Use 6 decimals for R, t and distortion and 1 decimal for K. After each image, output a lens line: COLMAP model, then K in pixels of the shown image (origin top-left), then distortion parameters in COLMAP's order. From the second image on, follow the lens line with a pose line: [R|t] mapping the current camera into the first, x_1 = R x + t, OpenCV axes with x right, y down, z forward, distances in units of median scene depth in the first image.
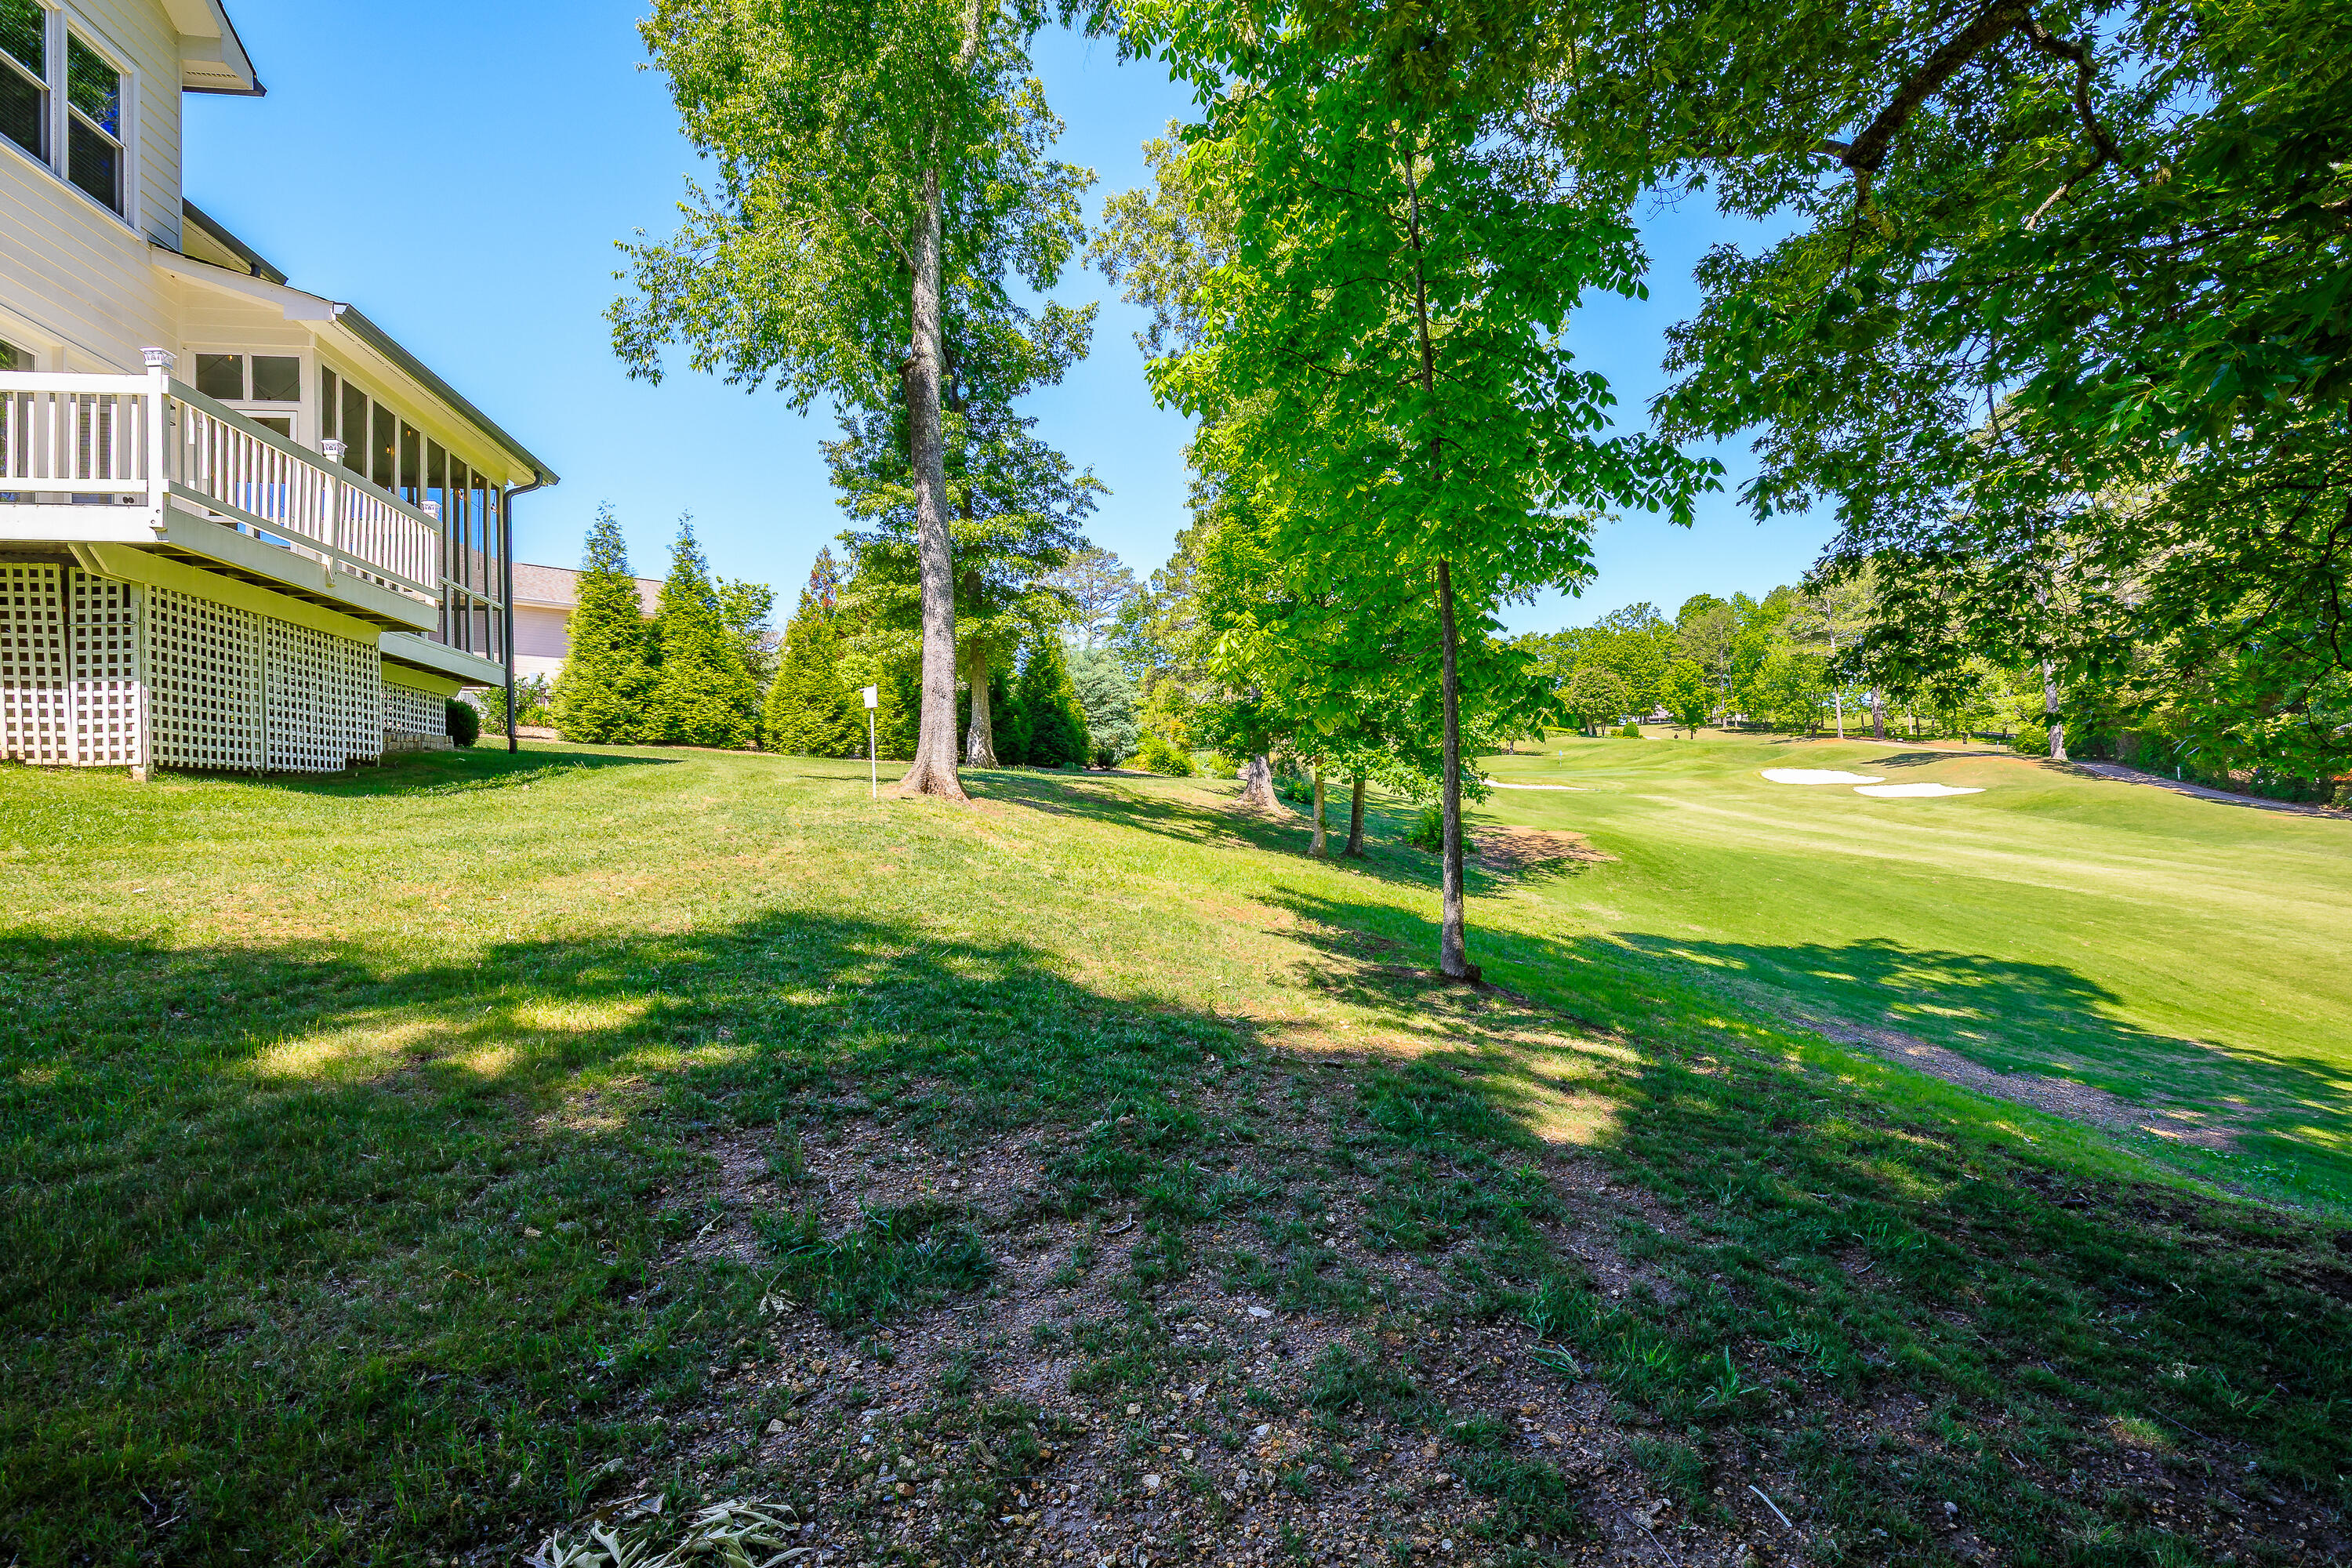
lens RADIAL K [[1085.8, 0, 1174.7], [0, 1085.8, 831.1], [0, 0, 1]] dist [-0.030772, 0.007765]
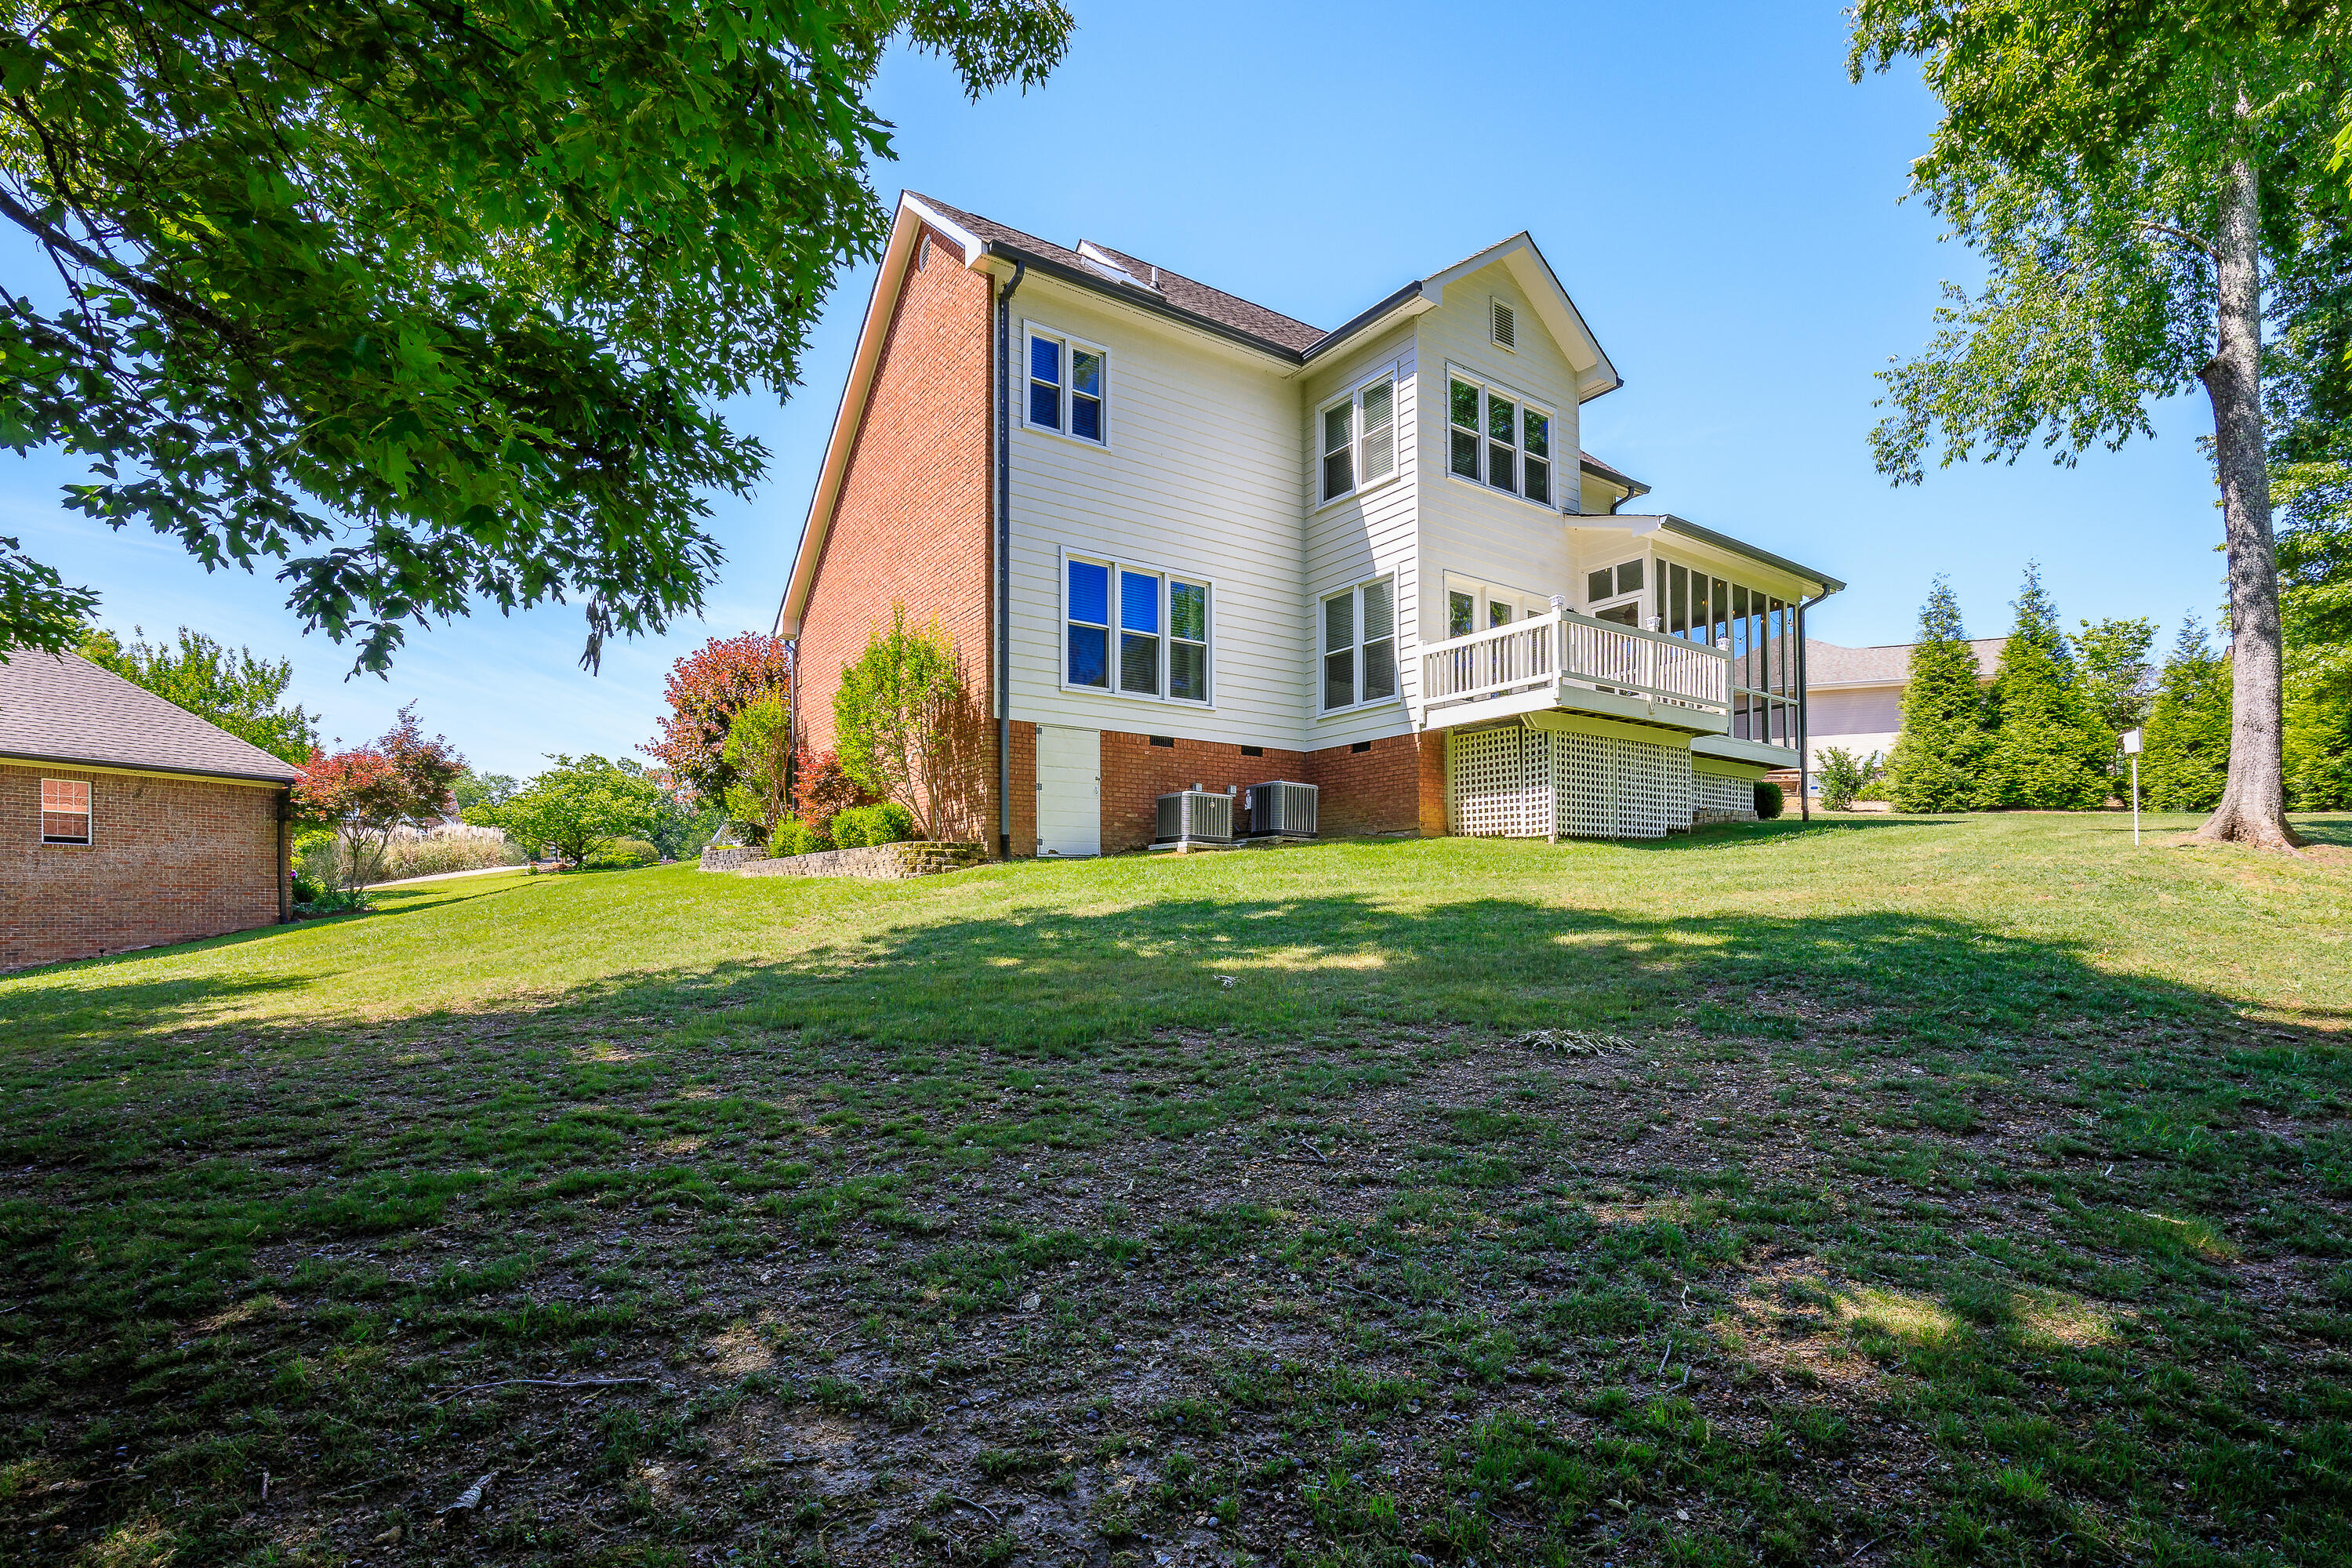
lens RADIAL K [[1085.8, 0, 1174.7], [0, 1085.8, 831.1], [0, 0, 1]] dist [-0.030772, 0.007765]
pose [[0.416742, -0.049130, -0.907696, 0.088290], [-0.018862, 0.997856, -0.062670, 0.012897], [0.908829, 0.043238, 0.414922, -0.069353]]
